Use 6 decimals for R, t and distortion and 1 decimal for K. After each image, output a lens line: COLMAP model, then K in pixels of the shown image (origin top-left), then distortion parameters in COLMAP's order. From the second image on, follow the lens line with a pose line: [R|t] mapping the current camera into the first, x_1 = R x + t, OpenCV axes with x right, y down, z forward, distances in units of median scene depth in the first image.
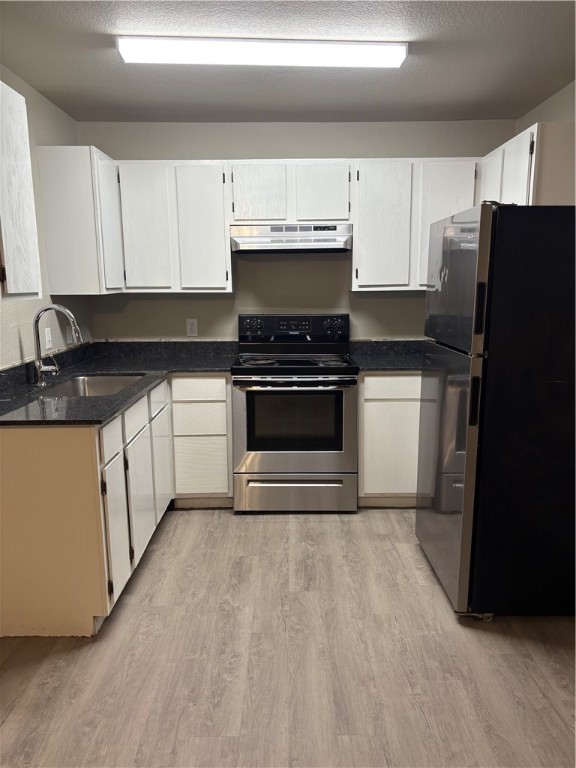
lens RADIAL K [[572.4, 0, 287.1], [0, 572.4, 385.7], [0, 0, 1]] dist [0.045809, -0.030690]
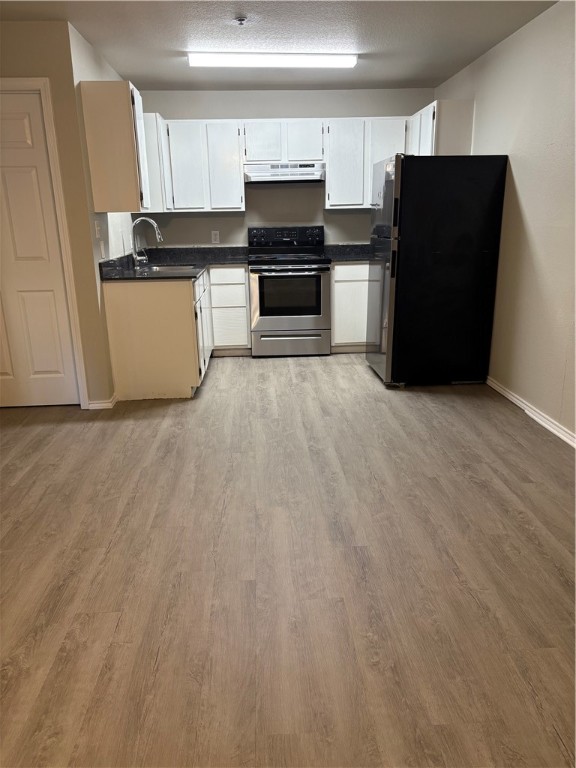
lens RADIAL K [[572.4, 0, 287.4], [0, 572.4, 388.4], [0, 0, 1]] dist [0.045809, -0.030690]
pose [[0.998207, -0.027784, 0.053020, -0.085410], [0.021632, 0.993328, 0.113272, 0.138690], [-0.055814, -0.111922, 0.992148, -0.585448]]
